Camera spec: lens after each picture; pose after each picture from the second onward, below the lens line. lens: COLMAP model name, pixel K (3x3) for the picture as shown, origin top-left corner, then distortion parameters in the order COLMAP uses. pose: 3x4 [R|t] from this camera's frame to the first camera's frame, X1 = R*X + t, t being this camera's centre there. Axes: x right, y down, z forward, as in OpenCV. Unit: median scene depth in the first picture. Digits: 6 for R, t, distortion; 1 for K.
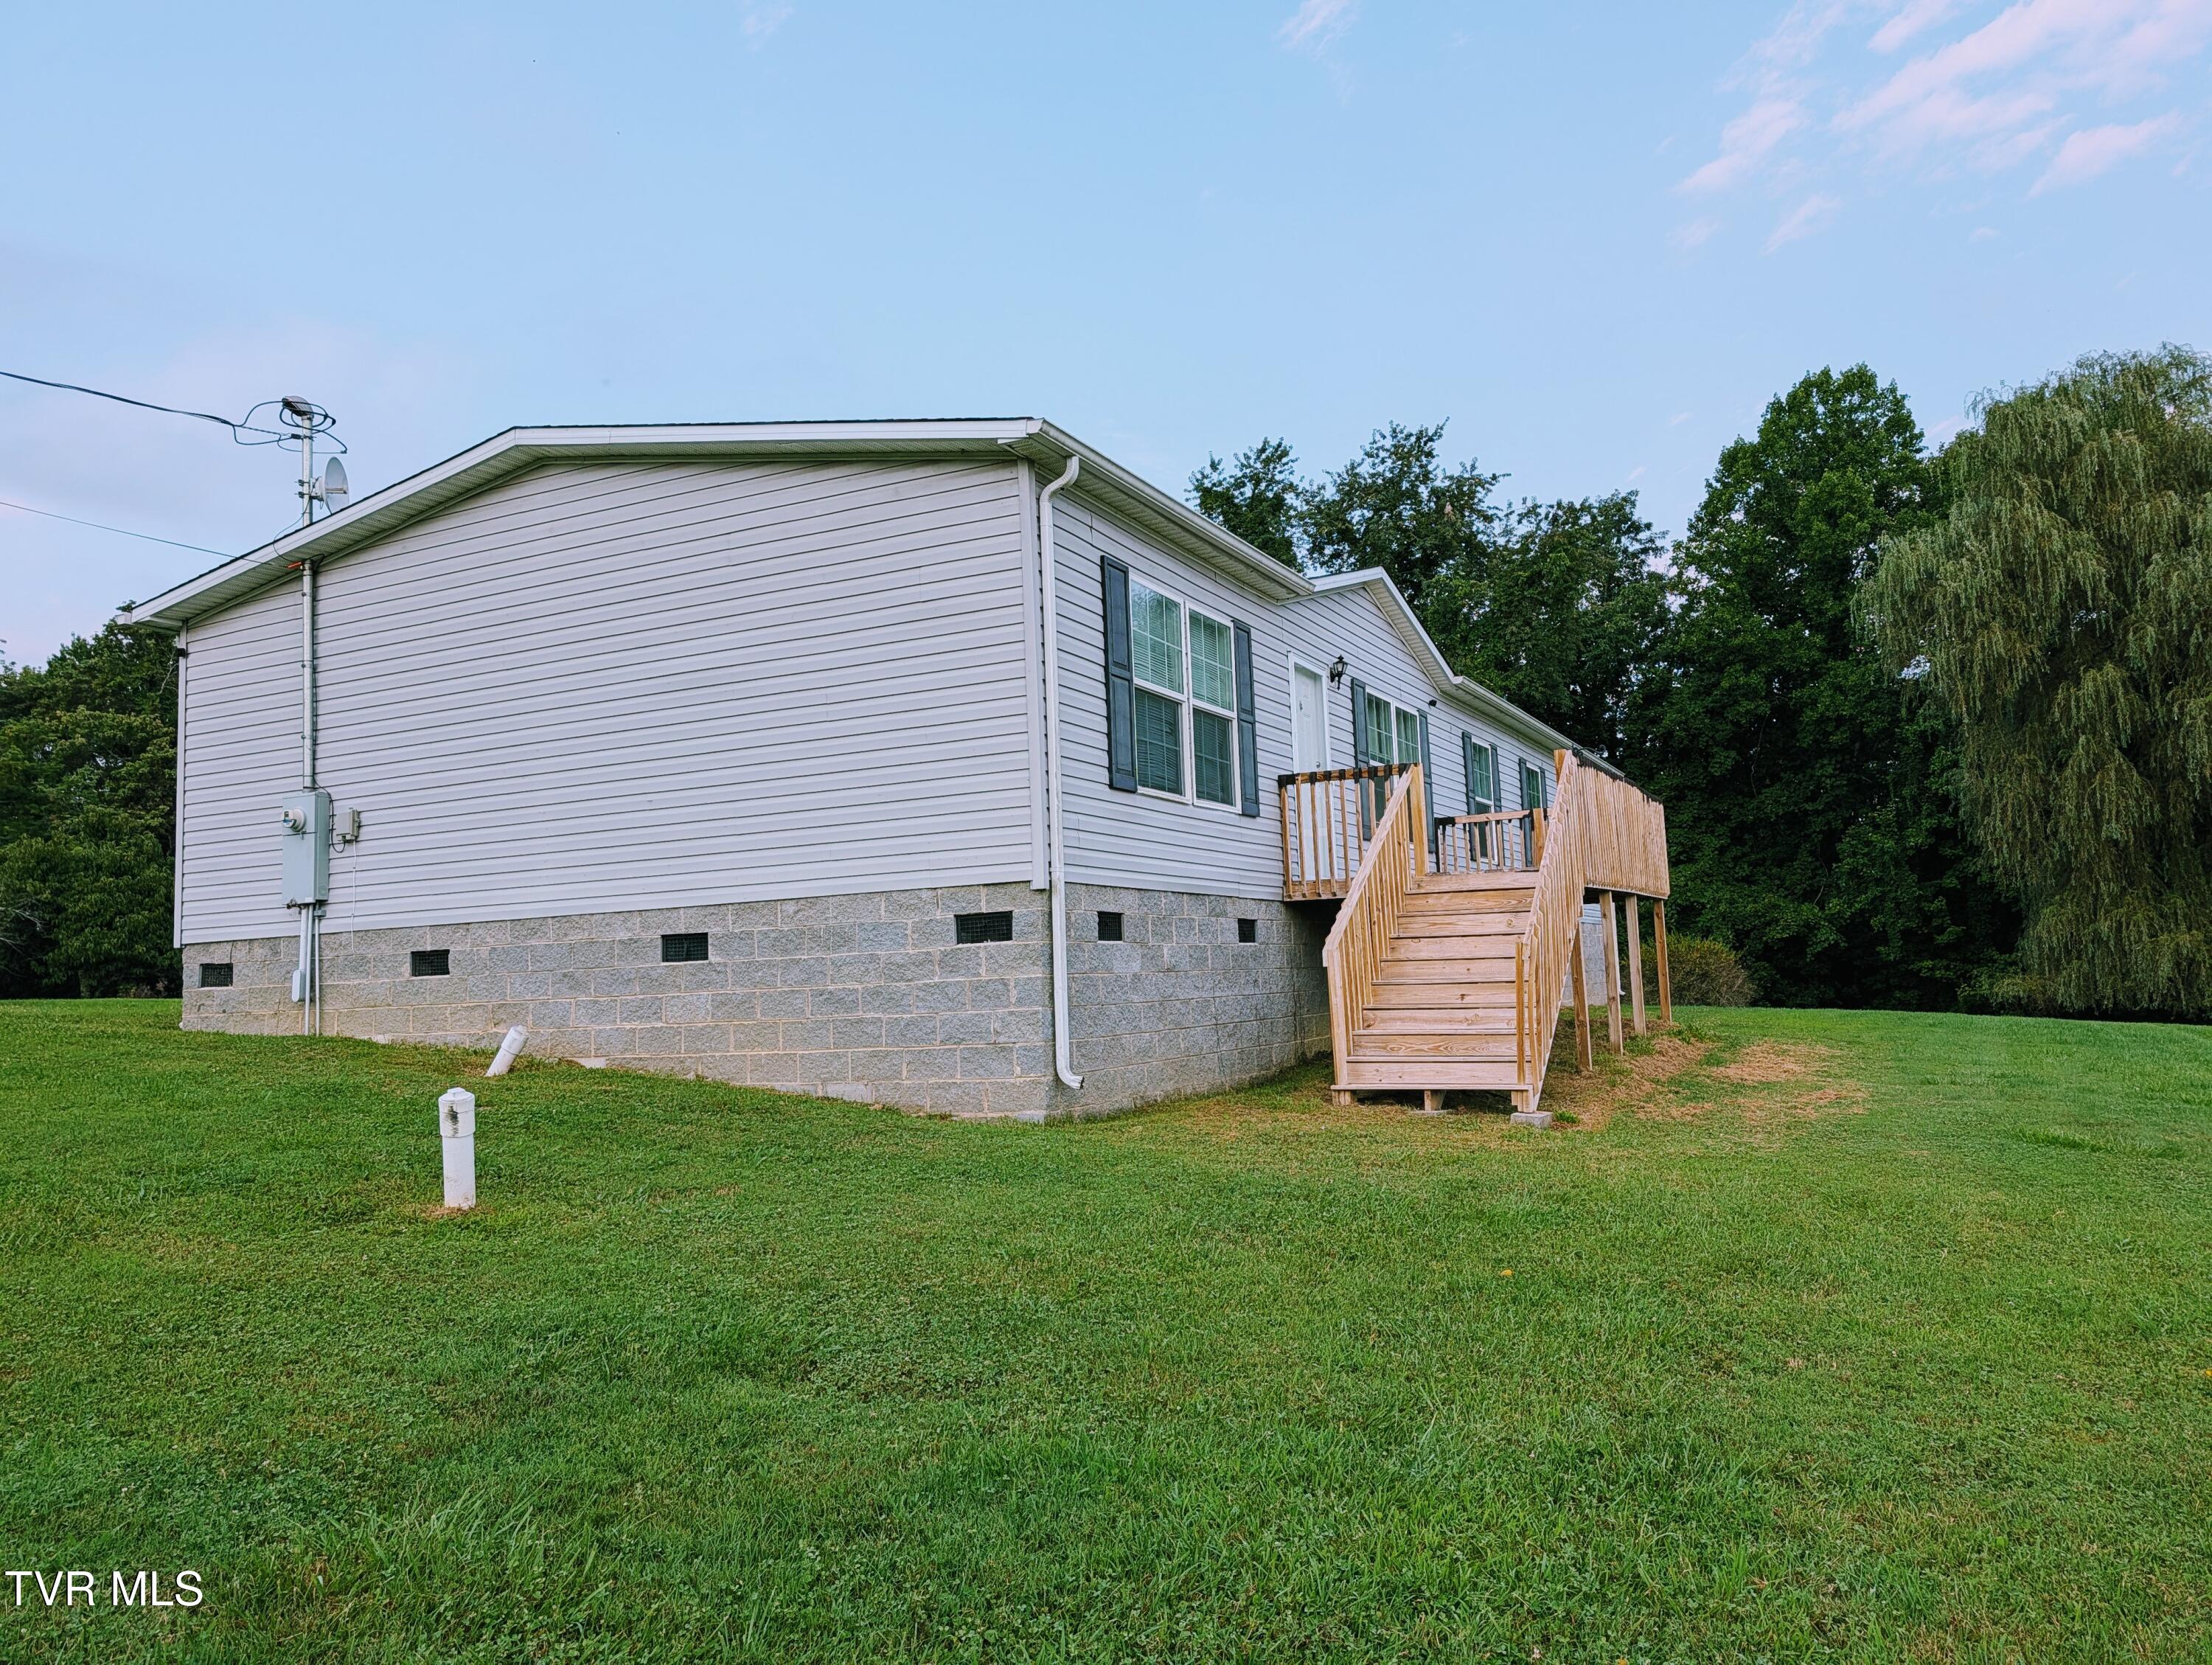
lens RADIAL K [[1709.6, 0, 1106.0], [0, 1709.6, 832.5], [0, 0, 1]] dist [0.012916, 0.061533]
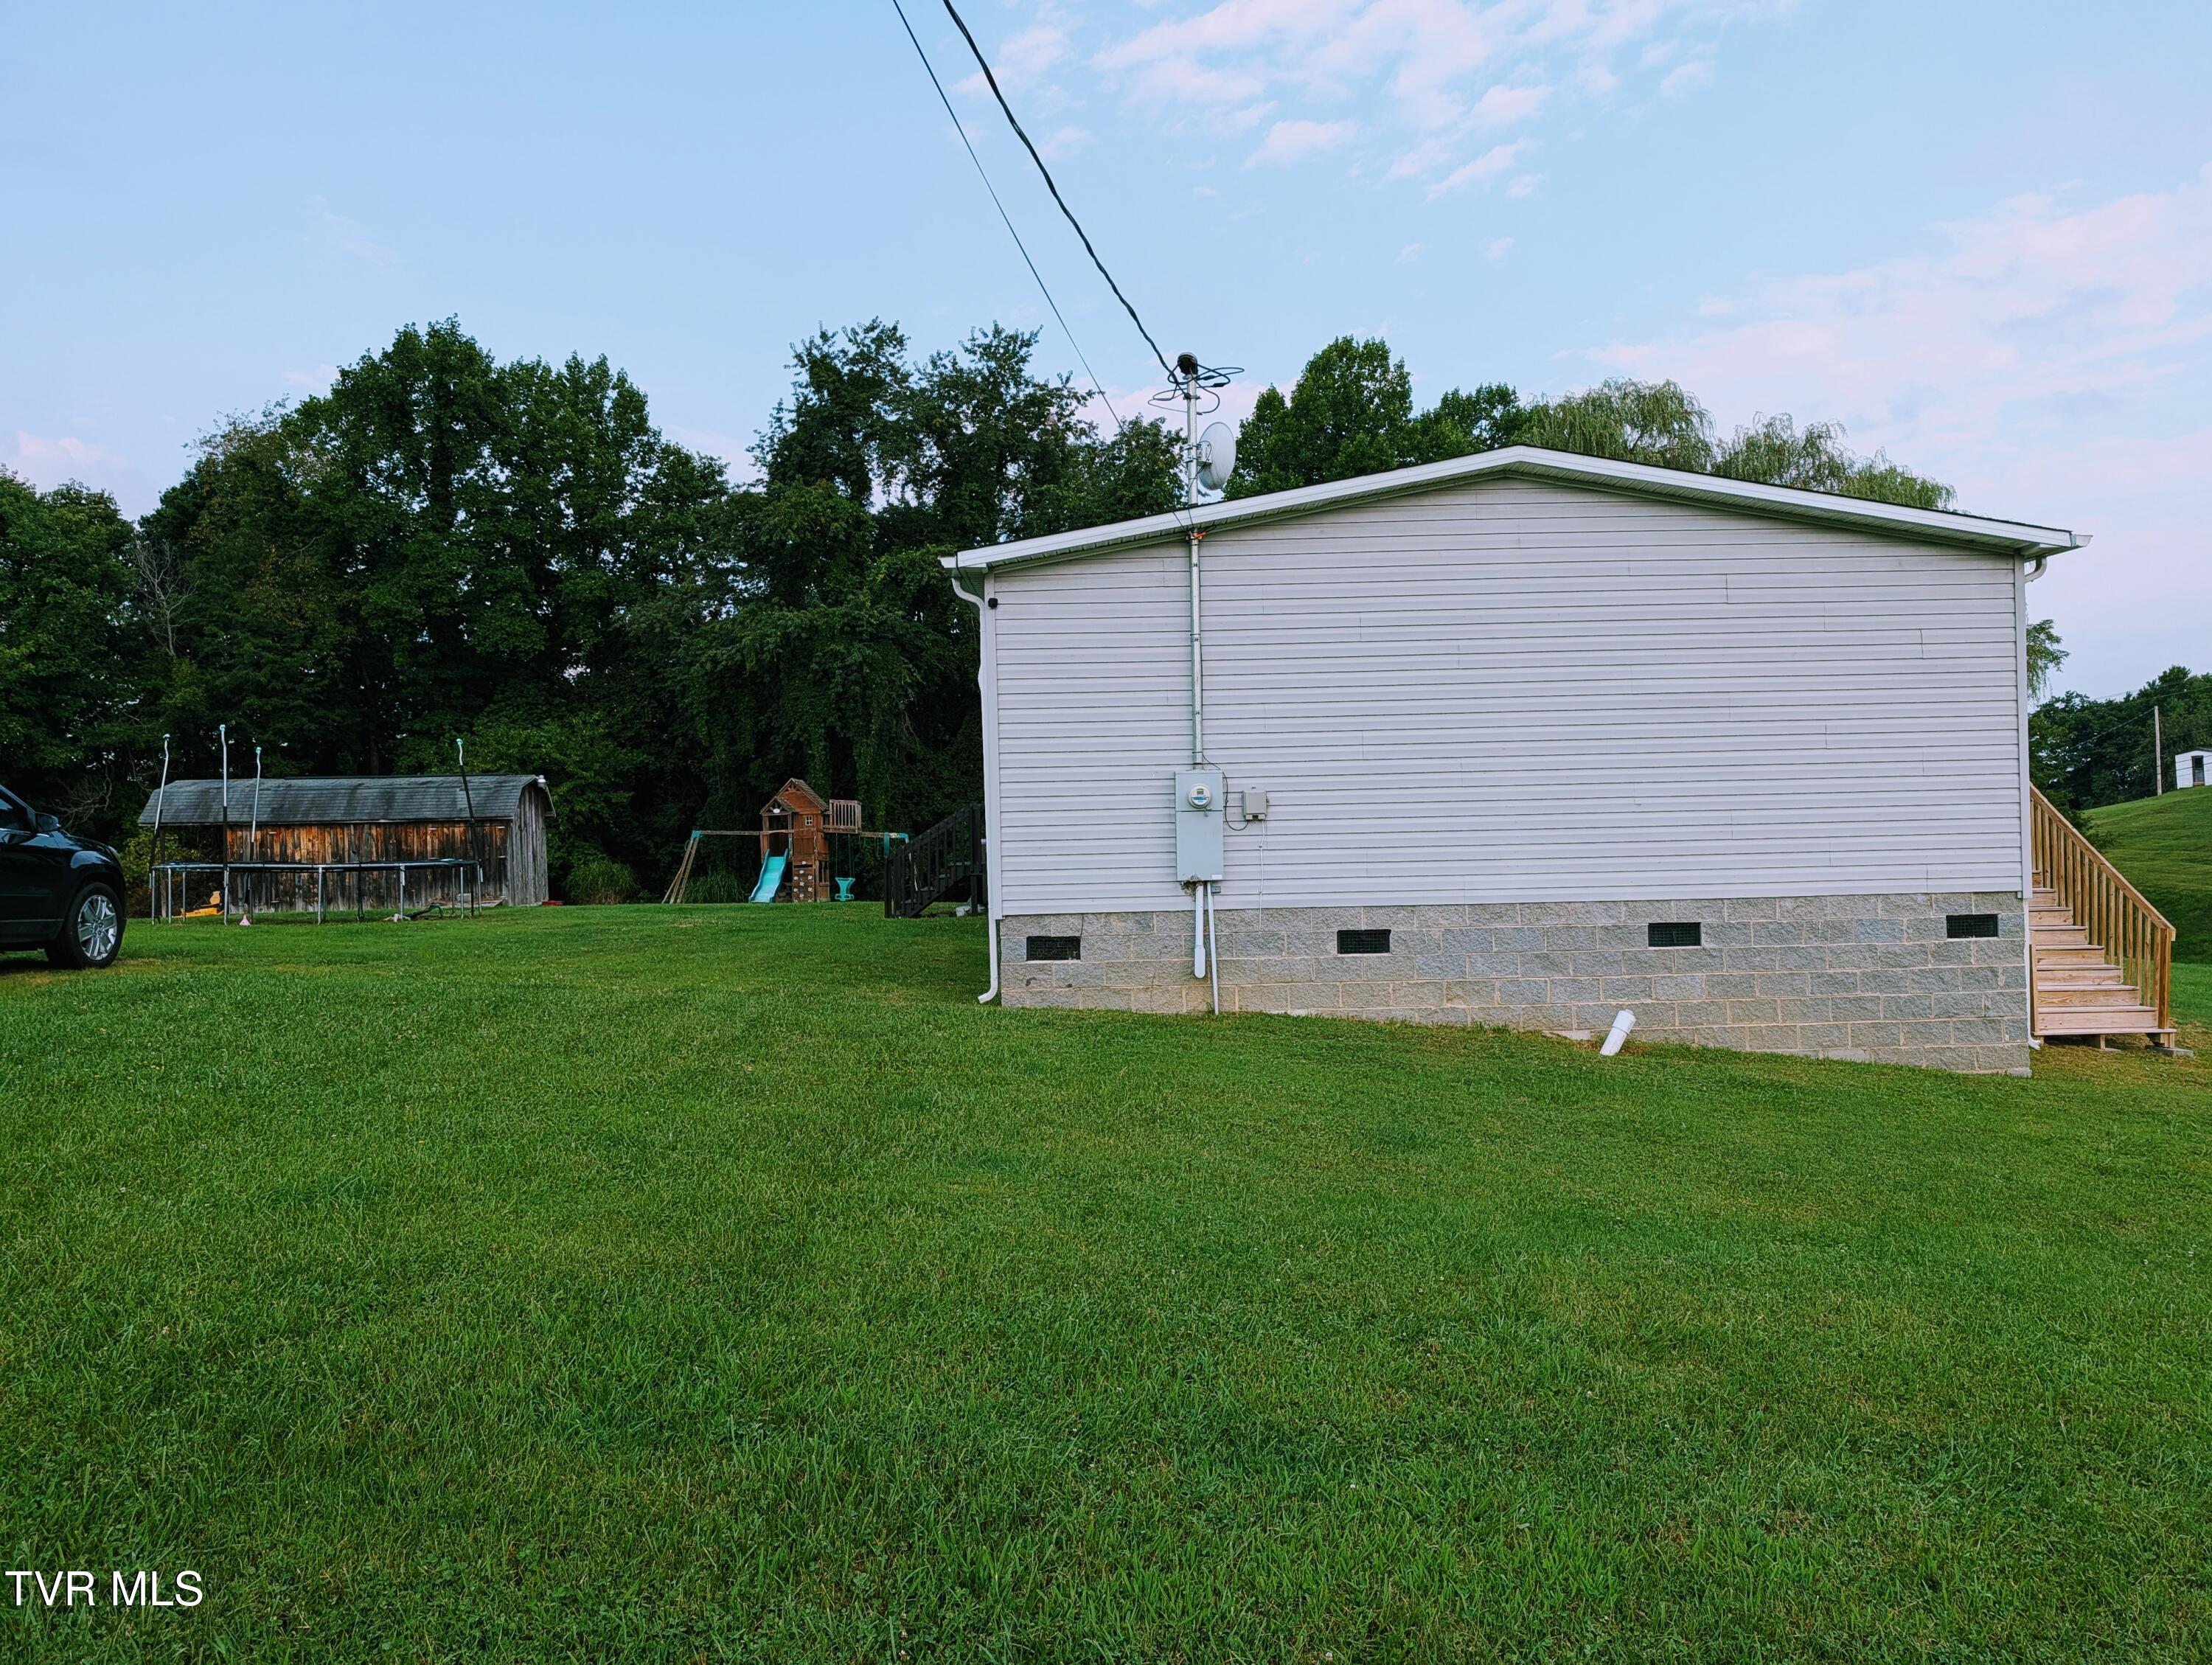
lens RADIAL K [[1709.6, 0, 1106.0], [0, 1709.6, 832.5], [0, 0, 1]] dist [0.012916, 0.061533]
pose [[0.867310, 0.013827, 0.497576, -1.094494], [-0.058945, 0.995434, 0.075083, -0.061917], [-0.494266, -0.094450, 0.864164, 0.189291]]
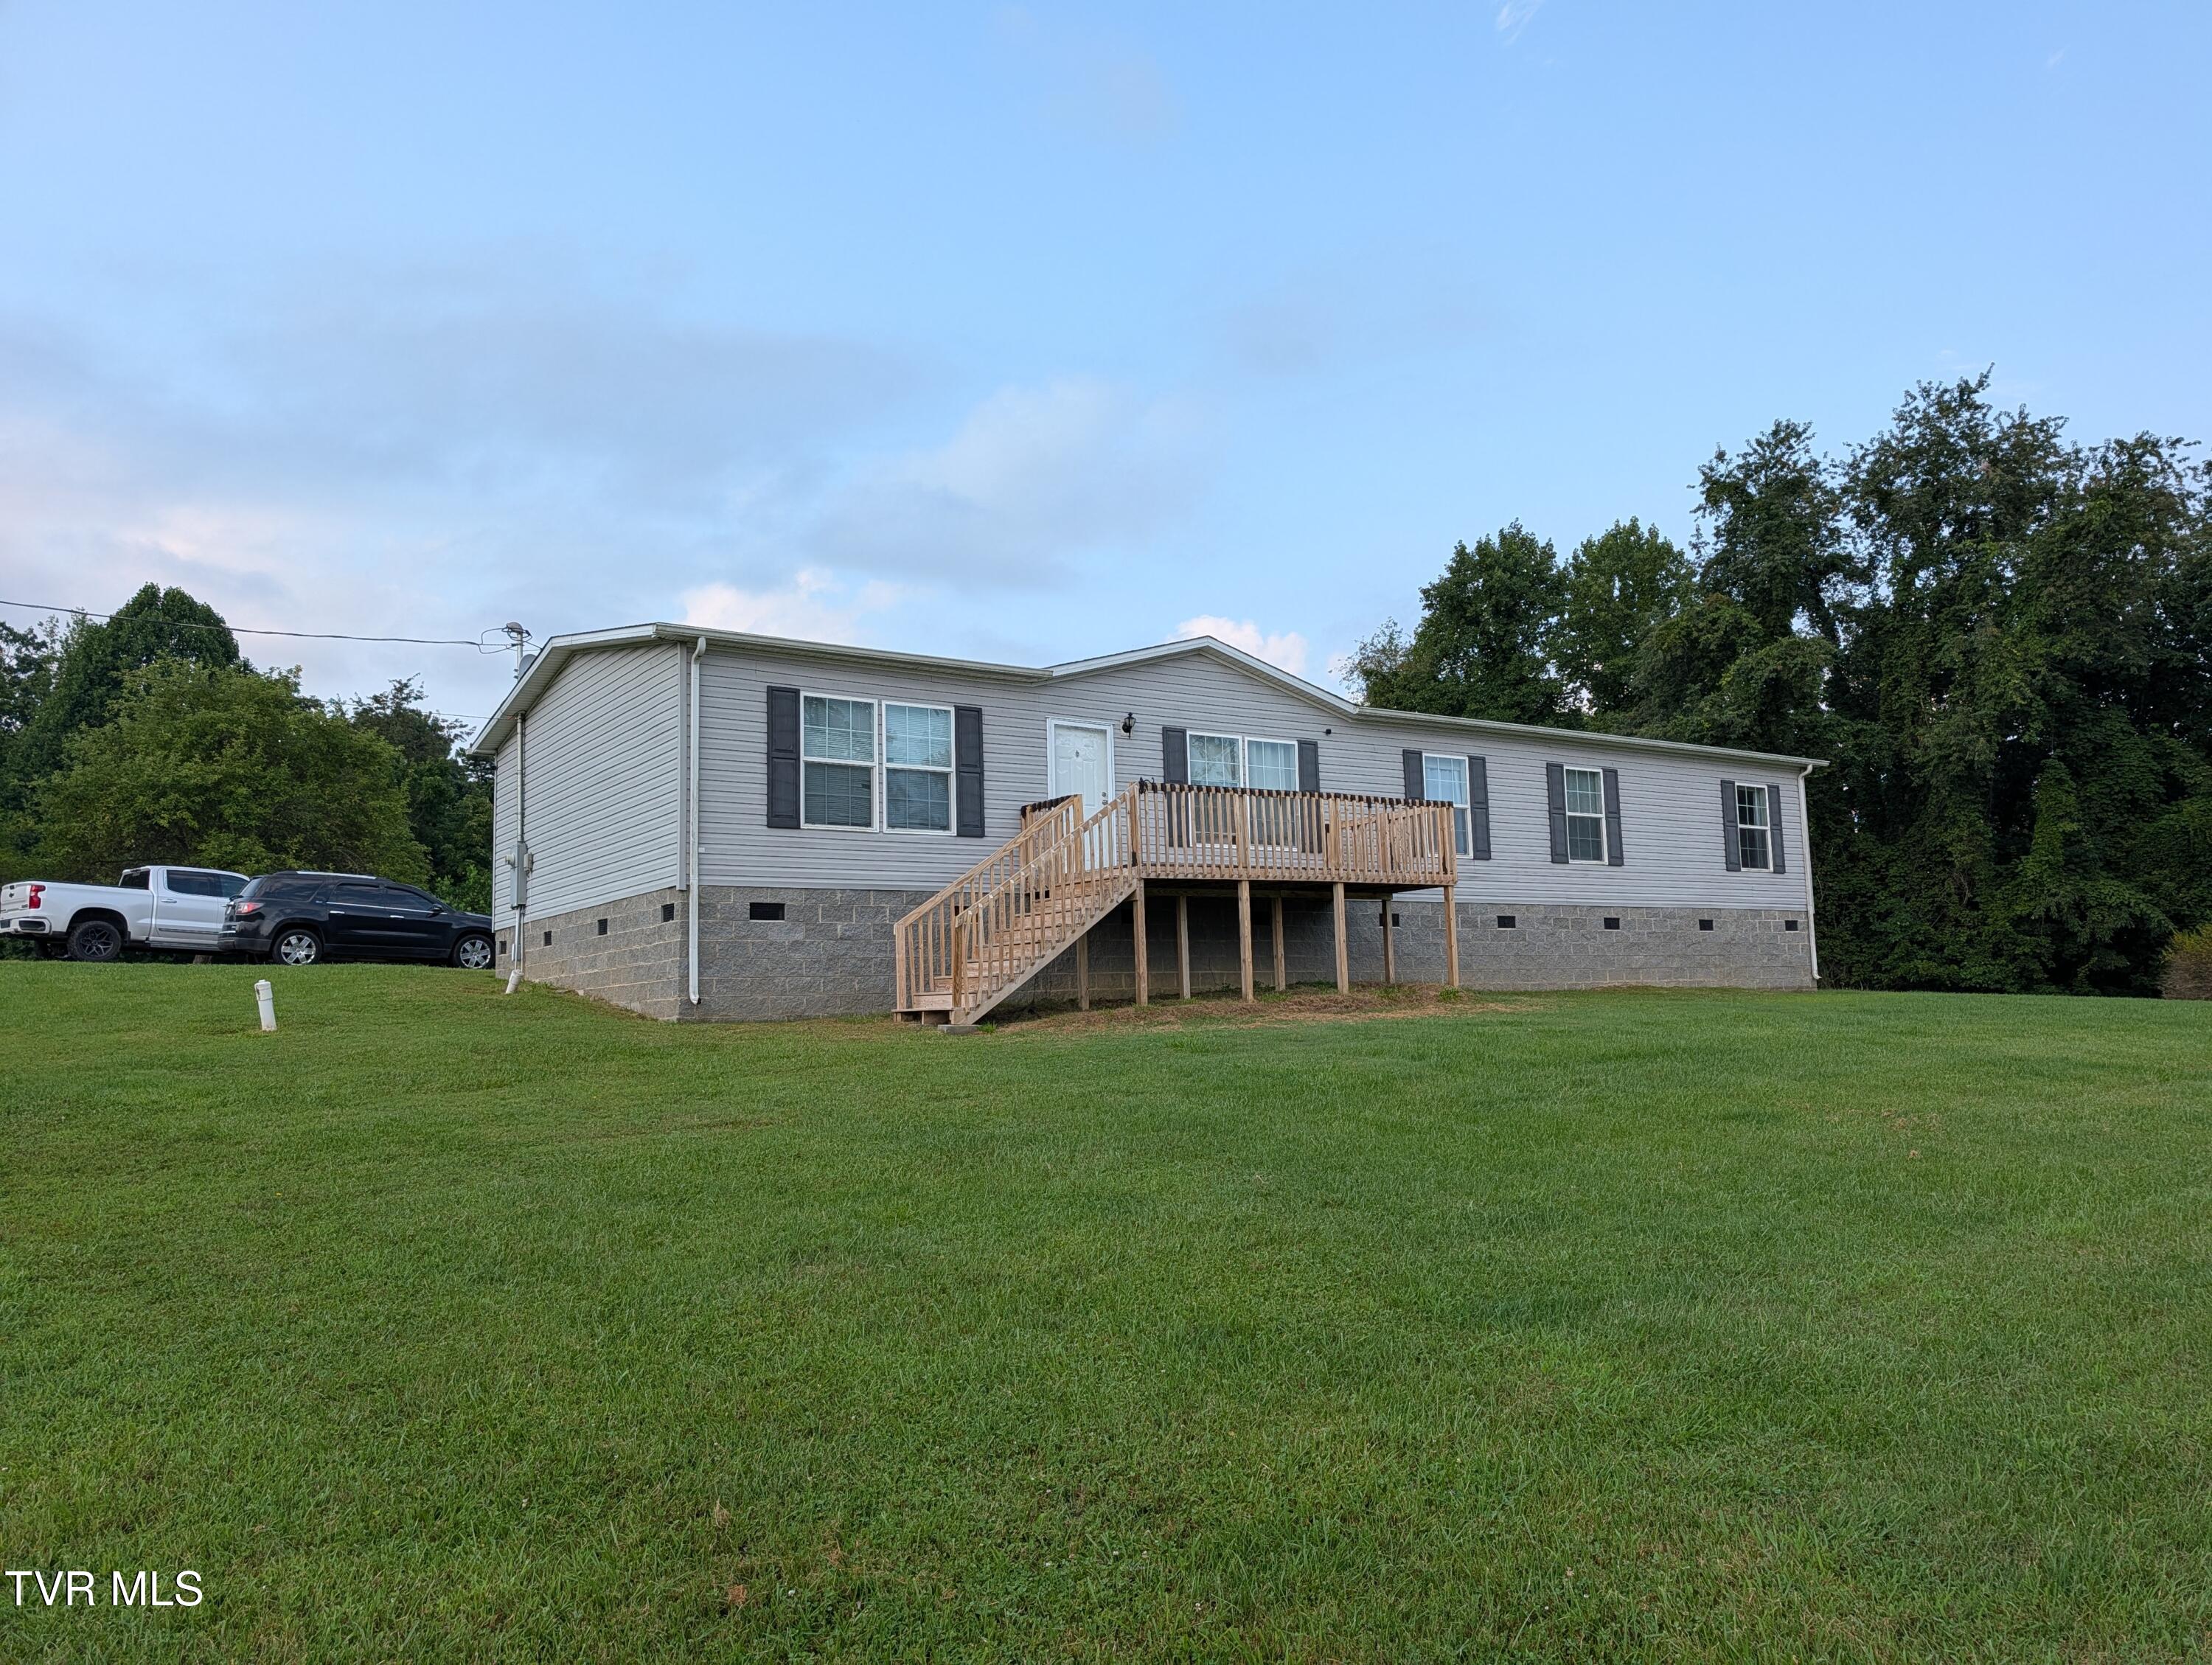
lens RADIAL K [[1709.6, 0, 1106.0], [0, 1709.6, 832.5], [0, 0, 1]] dist [0.012916, 0.061533]
pose [[0.861794, -0.041732, -0.505540, 0.967139], [0.041877, 0.999061, -0.011086, 0.009807], [0.505528, -0.011617, 0.862732, -0.226967]]
